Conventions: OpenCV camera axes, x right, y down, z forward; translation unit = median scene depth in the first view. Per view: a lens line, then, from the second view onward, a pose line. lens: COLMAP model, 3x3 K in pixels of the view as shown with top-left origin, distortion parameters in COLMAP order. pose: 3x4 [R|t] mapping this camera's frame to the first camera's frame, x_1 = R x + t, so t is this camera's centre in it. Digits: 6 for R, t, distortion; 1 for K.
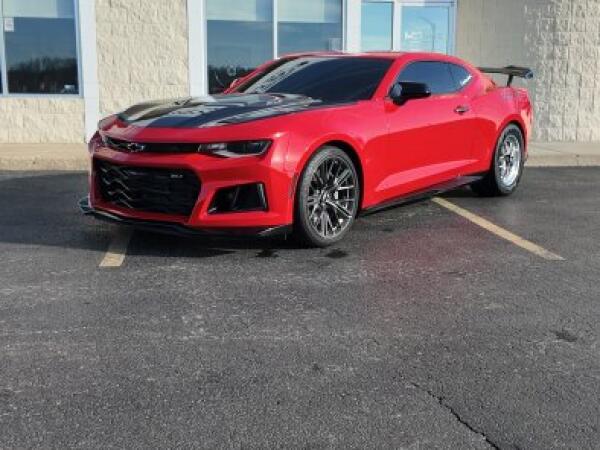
lens RADIAL K [[745.1, 0, 300.0], [0, 745.1, 225.0], [0, 0, 1]] dist [0.087047, 0.000548]
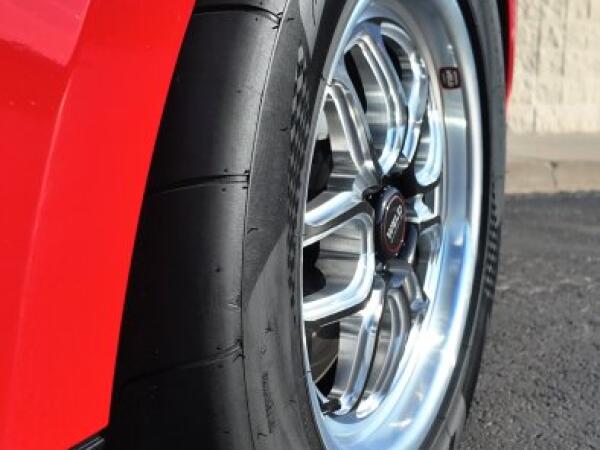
lens RADIAL K [[745.1, 0, 300.0], [0, 745.1, 225.0], [0, 0, 1]] dist [0.087047, 0.000548]
pose [[0.983892, -0.023008, 0.177279, 0.242527], [0.024613, 0.999674, -0.006859, -0.084187], [-0.177064, 0.011112, 0.984137, 0.887829]]
